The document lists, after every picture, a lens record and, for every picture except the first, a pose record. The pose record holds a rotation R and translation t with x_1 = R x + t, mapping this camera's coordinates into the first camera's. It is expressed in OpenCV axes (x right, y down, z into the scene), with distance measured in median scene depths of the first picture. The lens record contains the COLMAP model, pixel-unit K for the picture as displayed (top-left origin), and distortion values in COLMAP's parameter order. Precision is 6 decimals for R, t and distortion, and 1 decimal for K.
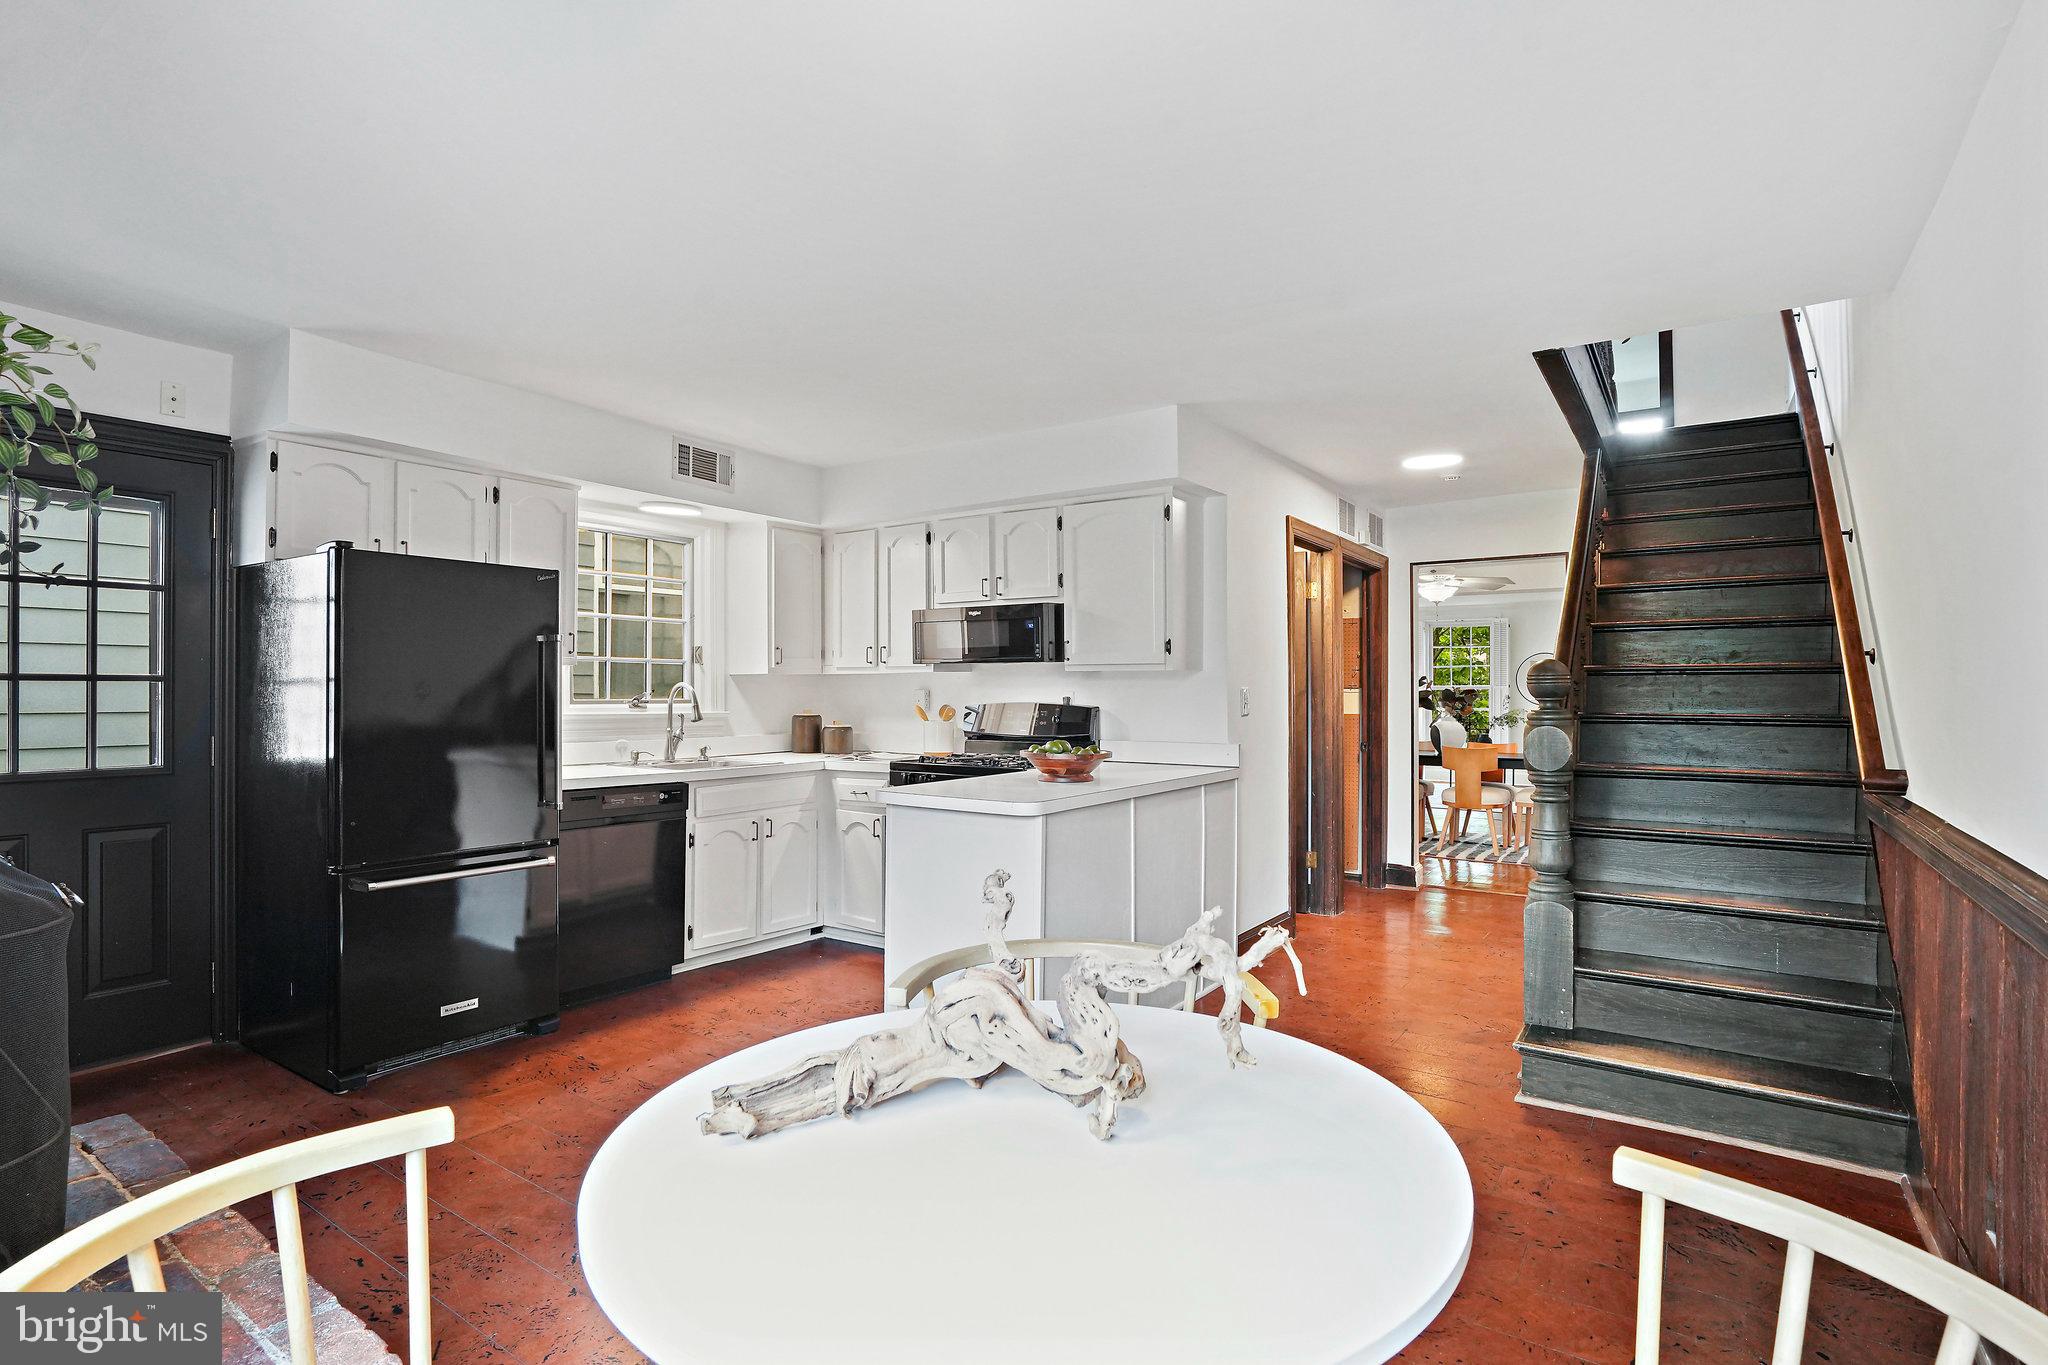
lens RADIAL K [[1017.4, 0, 1023.0], [0, 1017.4, 689.5], [0, 0, 1]] dist [-0.074465, 0.030350]
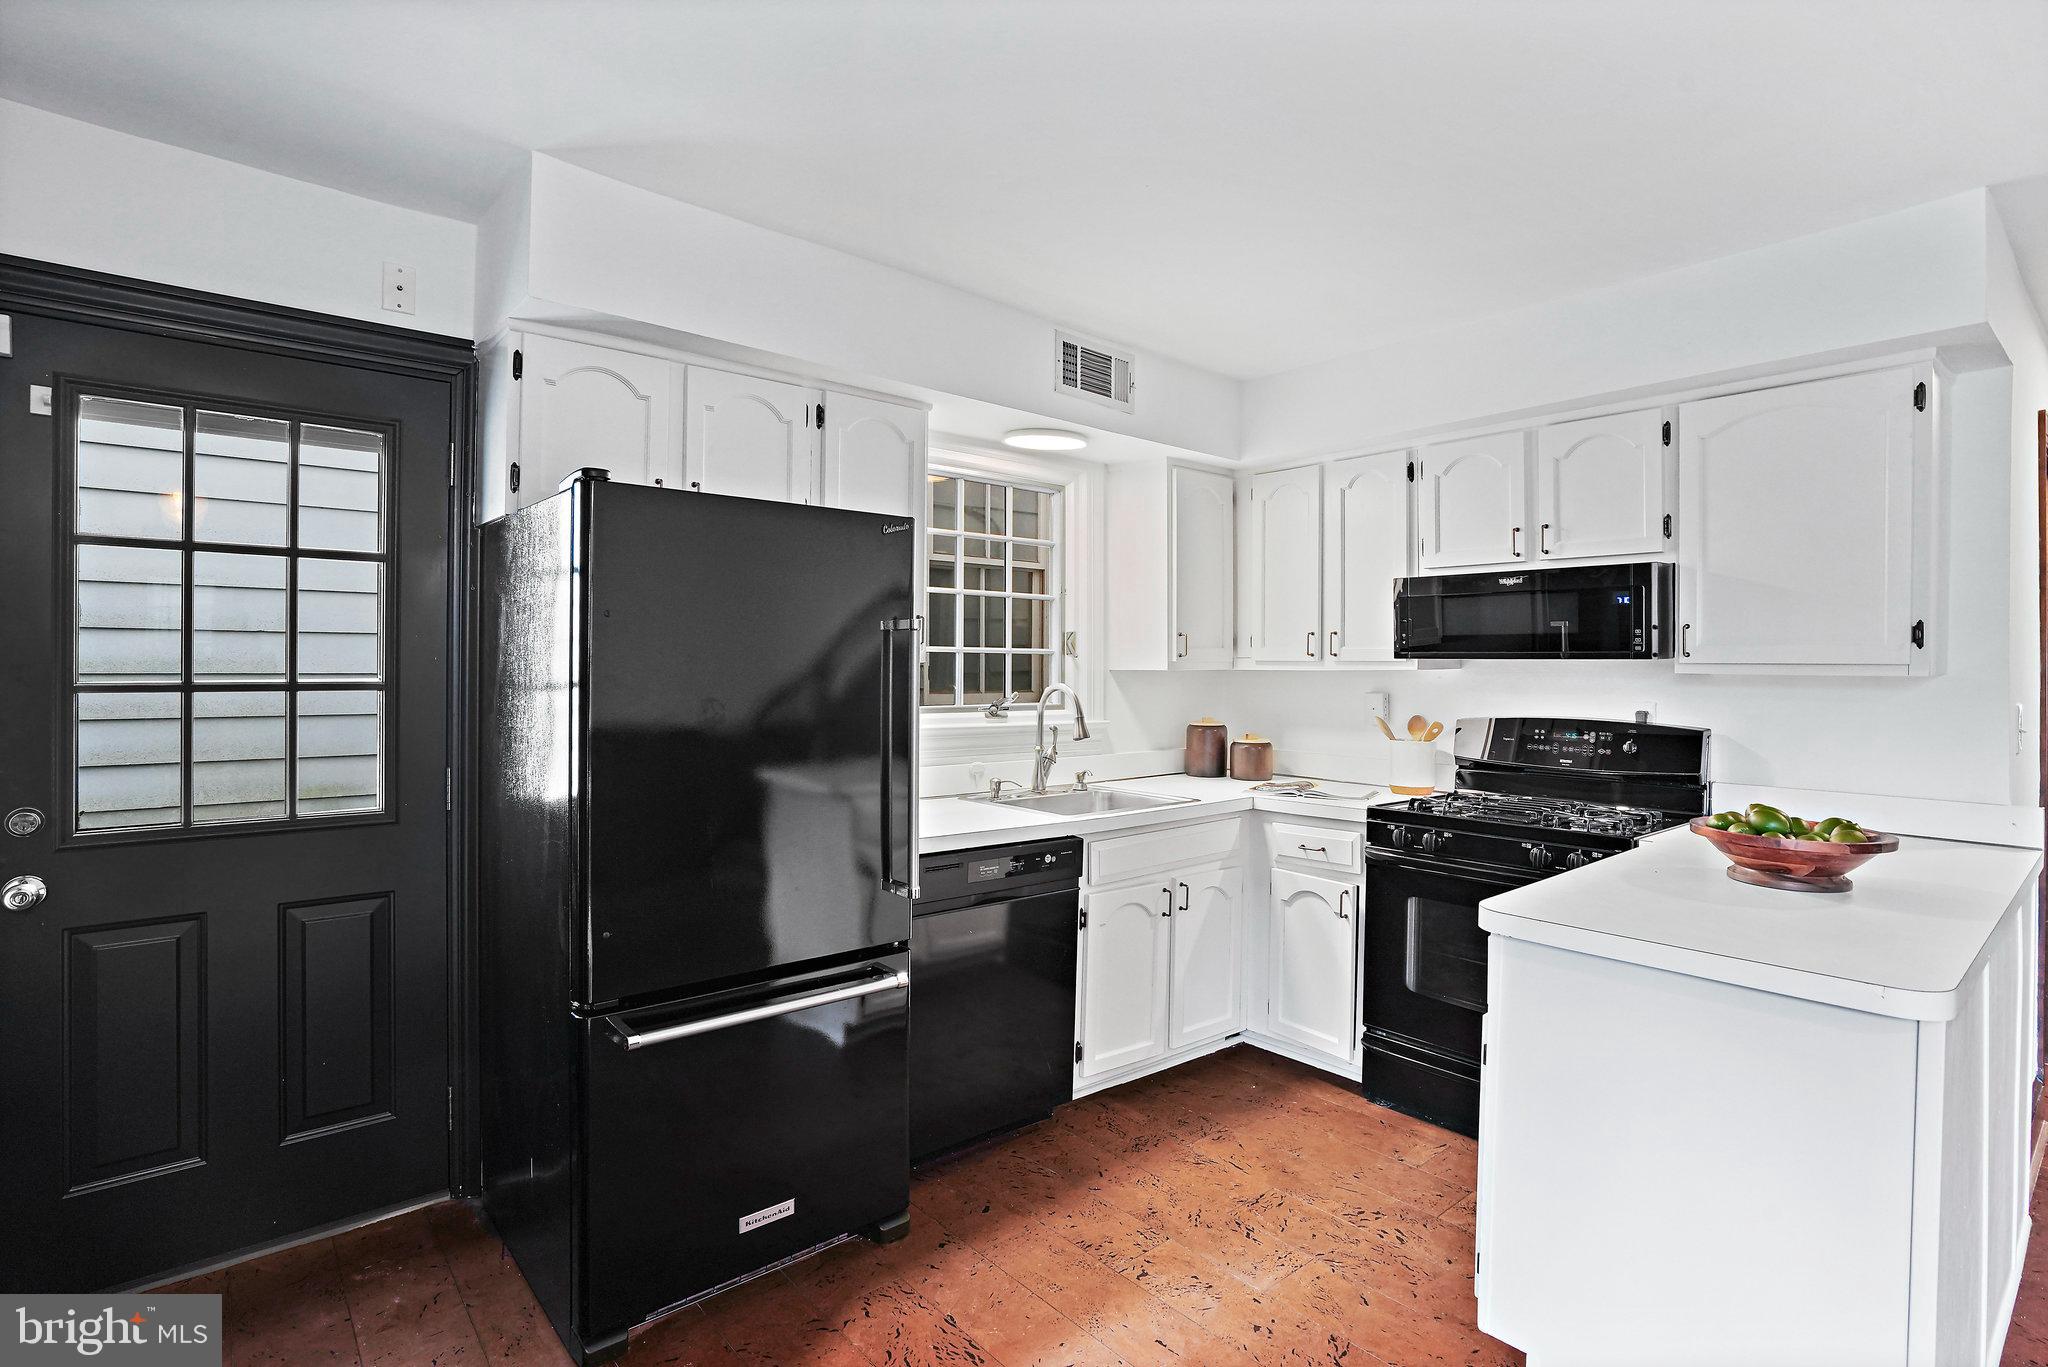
lens RADIAL K [[991.2, 0, 1008.6], [0, 991.2, 674.9], [0, 0, 1]] dist [-0.078223, 0.027013]
pose [[0.959165, 0.008746, -0.282712, -0.182567], [-0.006262, 0.999933, 0.009689, -0.020533], [0.282778, -0.007523, 0.959156, 0.333018]]
